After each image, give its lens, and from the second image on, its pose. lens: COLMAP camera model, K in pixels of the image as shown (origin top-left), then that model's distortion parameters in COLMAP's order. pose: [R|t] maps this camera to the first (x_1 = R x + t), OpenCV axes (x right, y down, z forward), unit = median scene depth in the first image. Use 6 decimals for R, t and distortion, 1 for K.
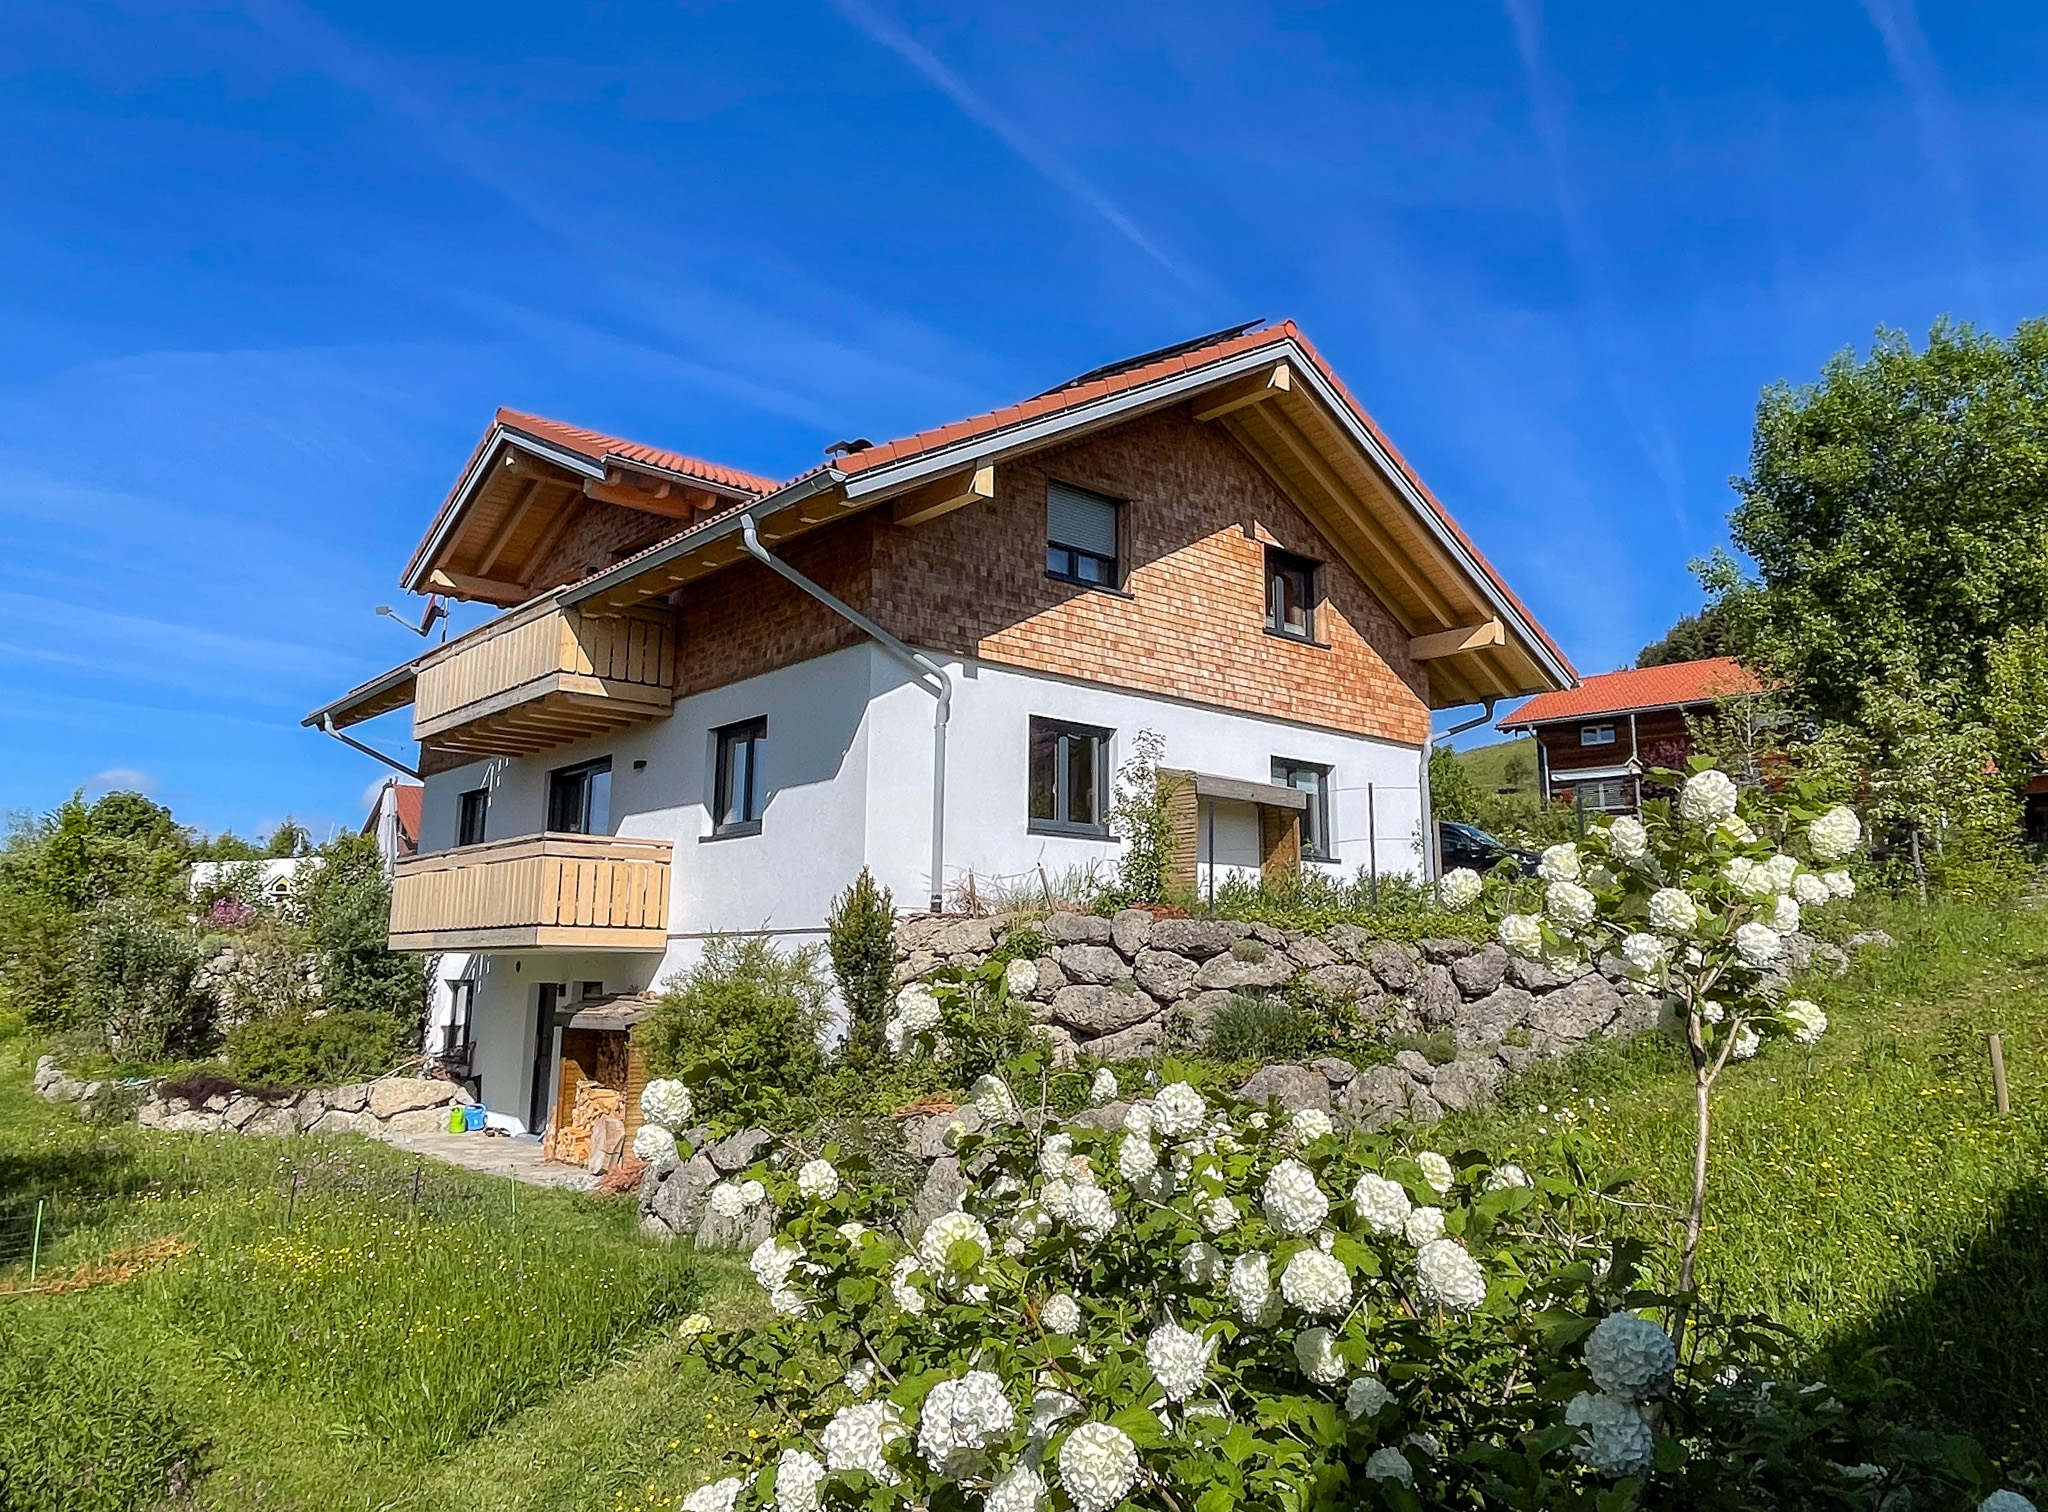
lens RADIAL K [[1415.2, 0, 1029.4], [0, 1415.2, 674.8], [0, 0, 1]] dist [-0.006249, -0.002422]
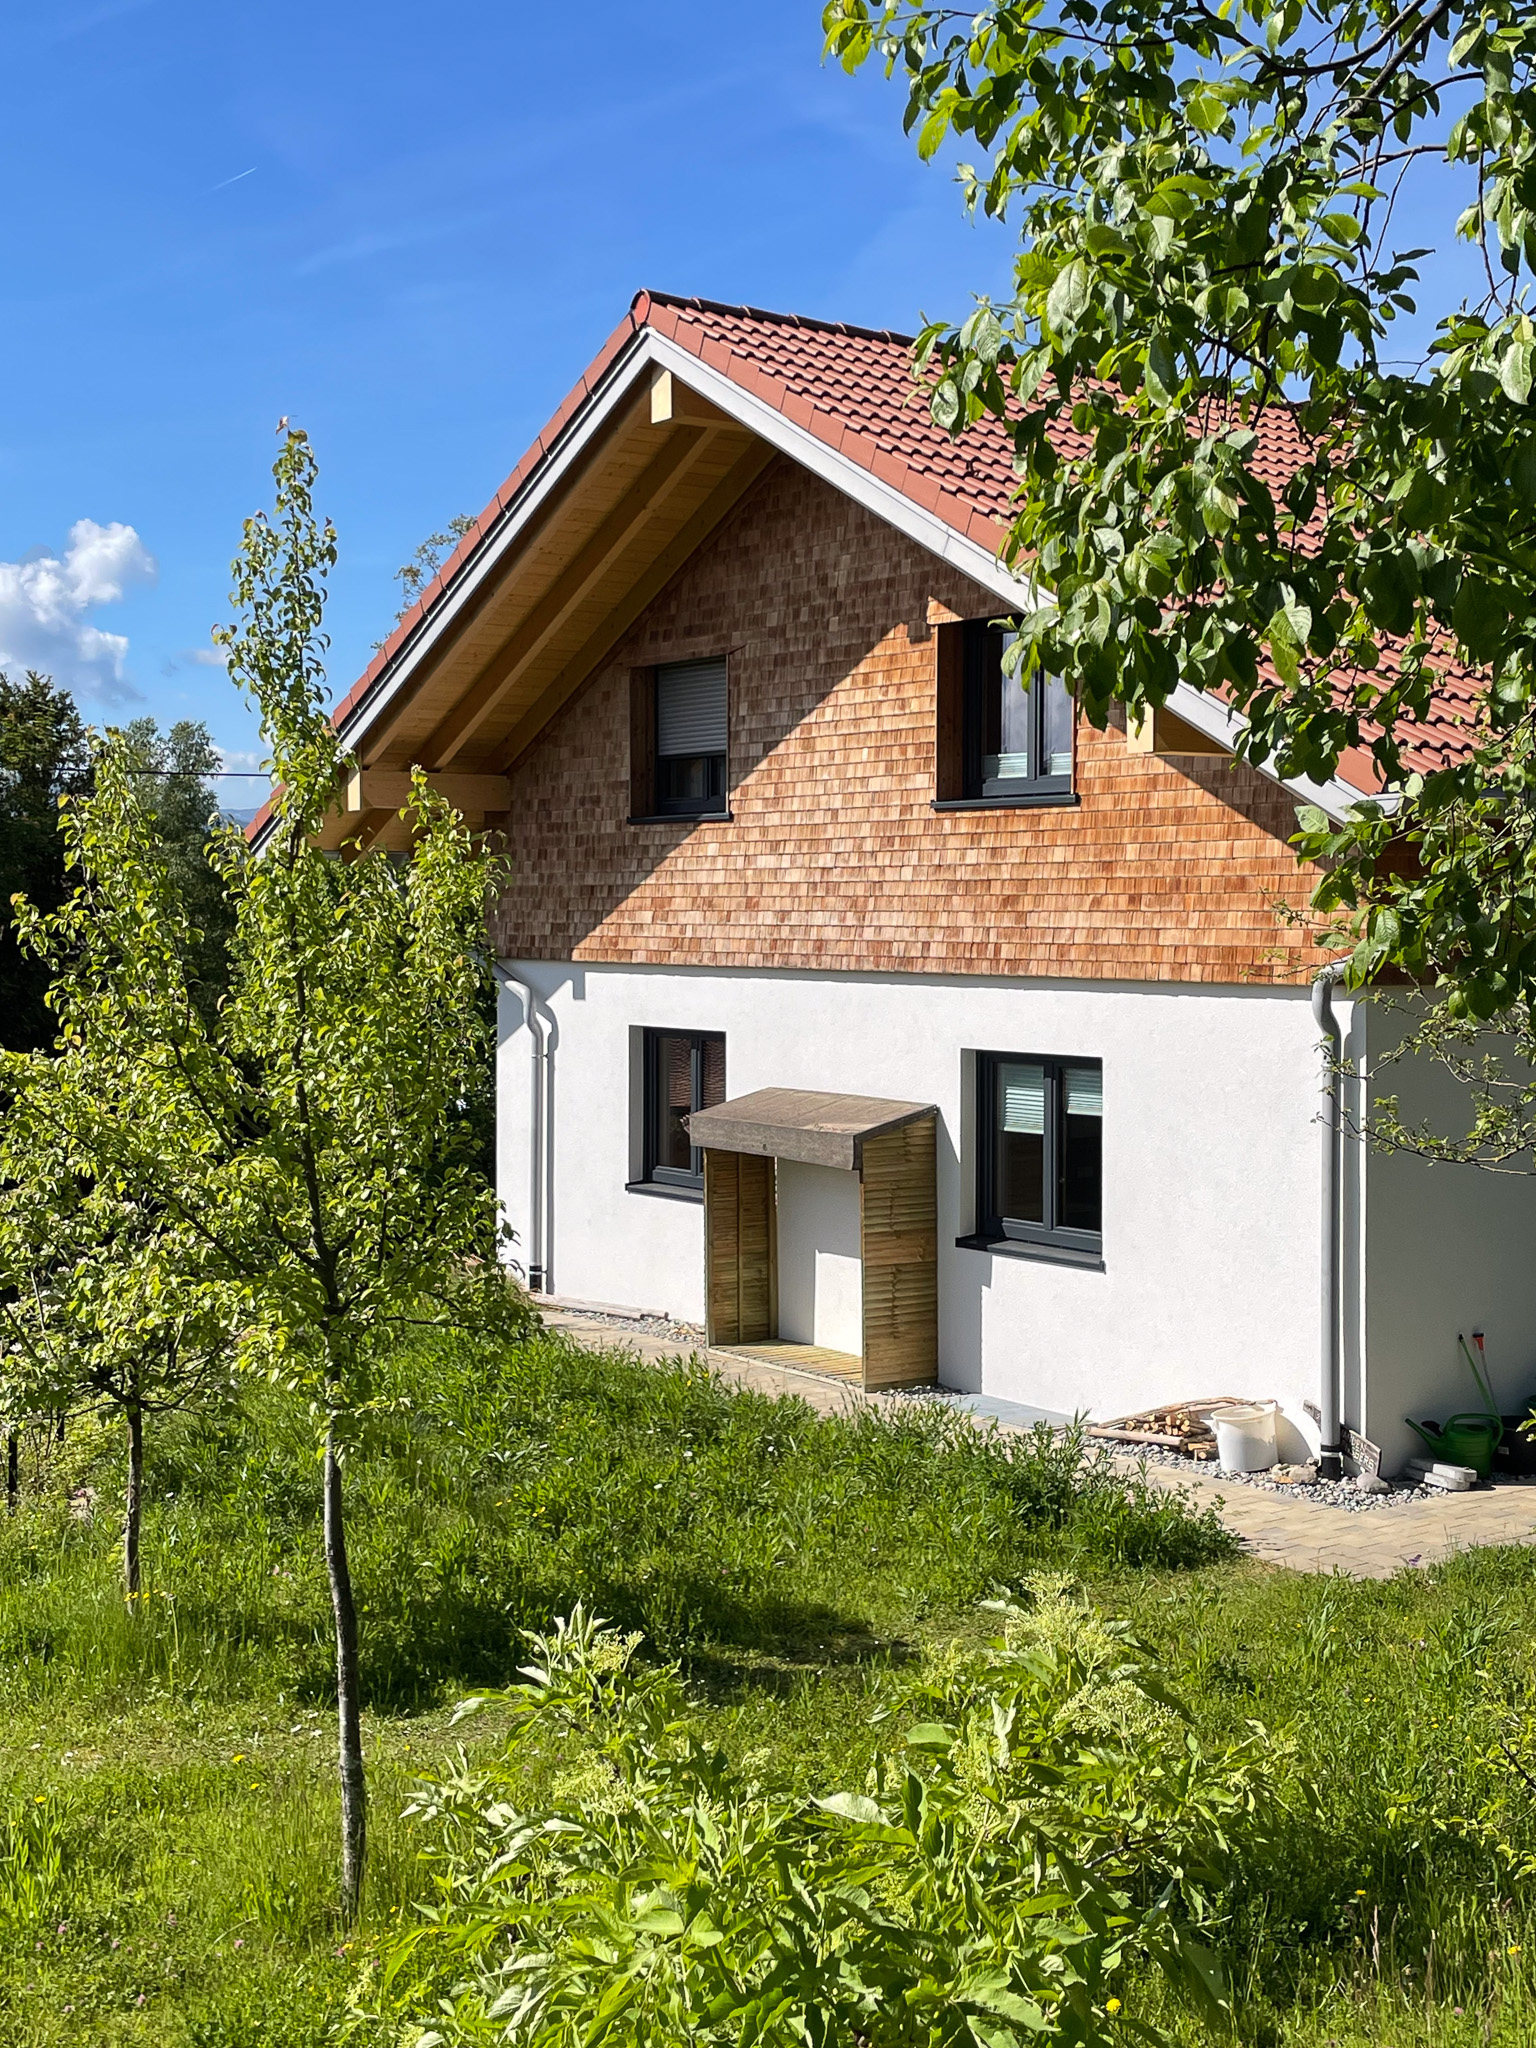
lens RADIAL K [[2545.5, 0, 768.0], [0, 2545.5, 1024.0], [0, 0, 1]] dist [0.018015, 0.010377]
pose [[-0.079734, 0.032914, -0.996273, 1.150711], [0.207738, 0.978059, 0.015686, 0.019354], [0.974929, -0.205713, -0.084822, 1.058419]]
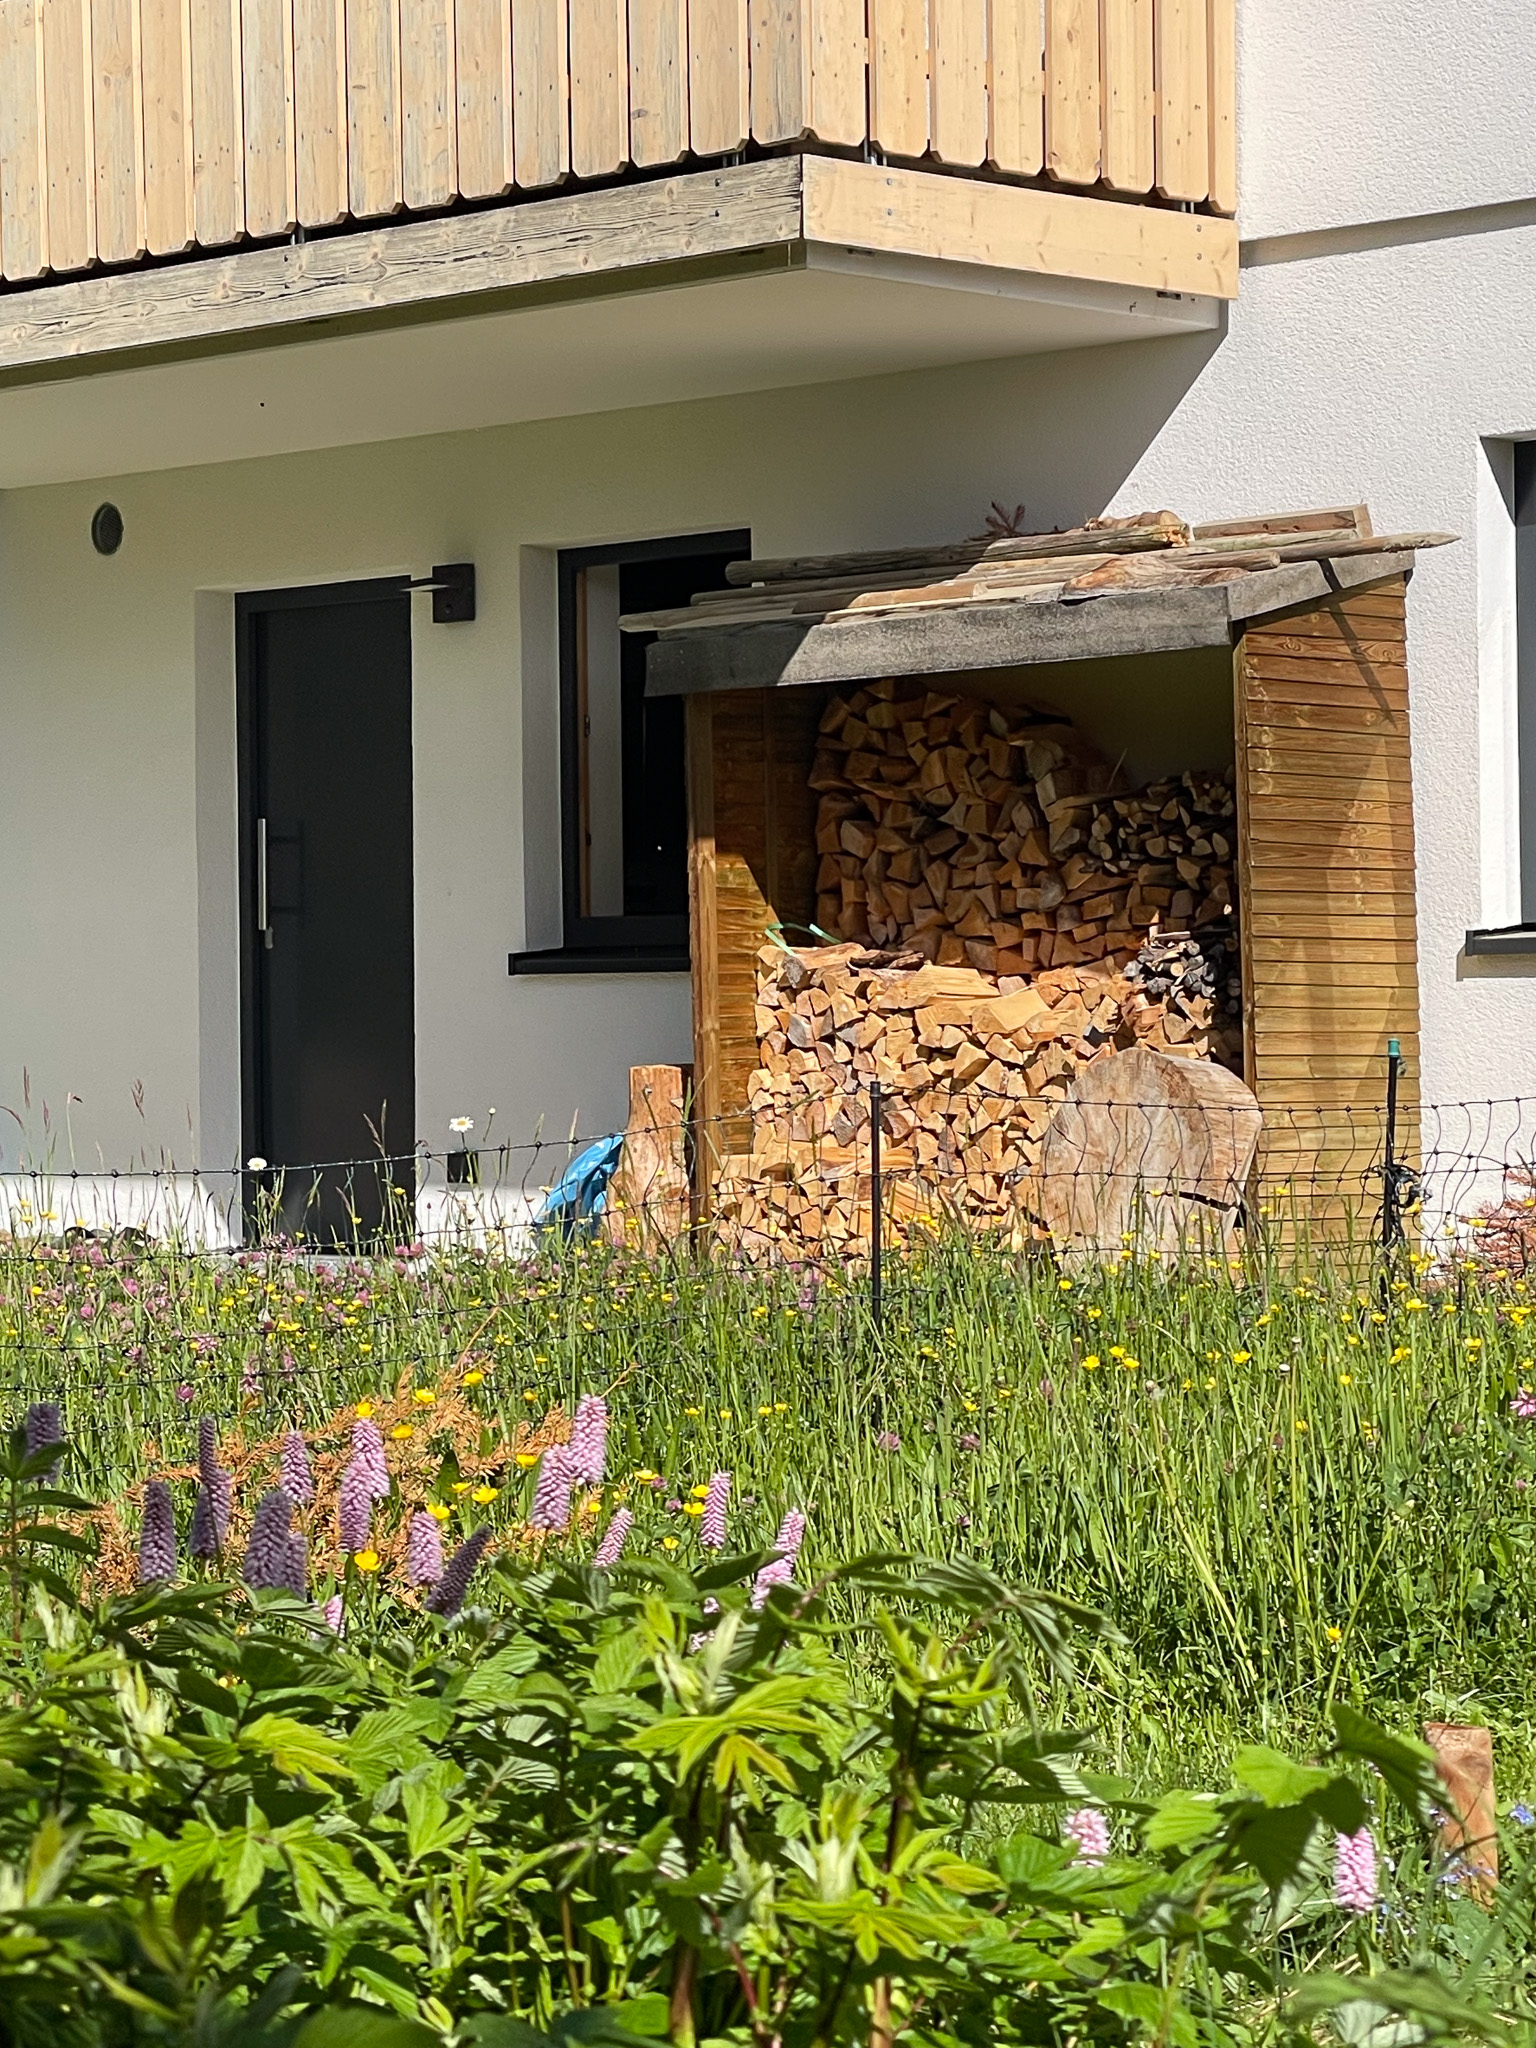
lens RADIAL K [[5305.0, 0, 768.0], [0, 5305.0, 1024.0], [0, 0, 1]] dist [0.036586, 0.172049]
pose [[0.998198, -0.017704, 0.057327, -0.358403], [0.004939, 0.976478, 0.215560, 0.121759], [-0.059795, -0.214888, 0.974807, 0.202462]]
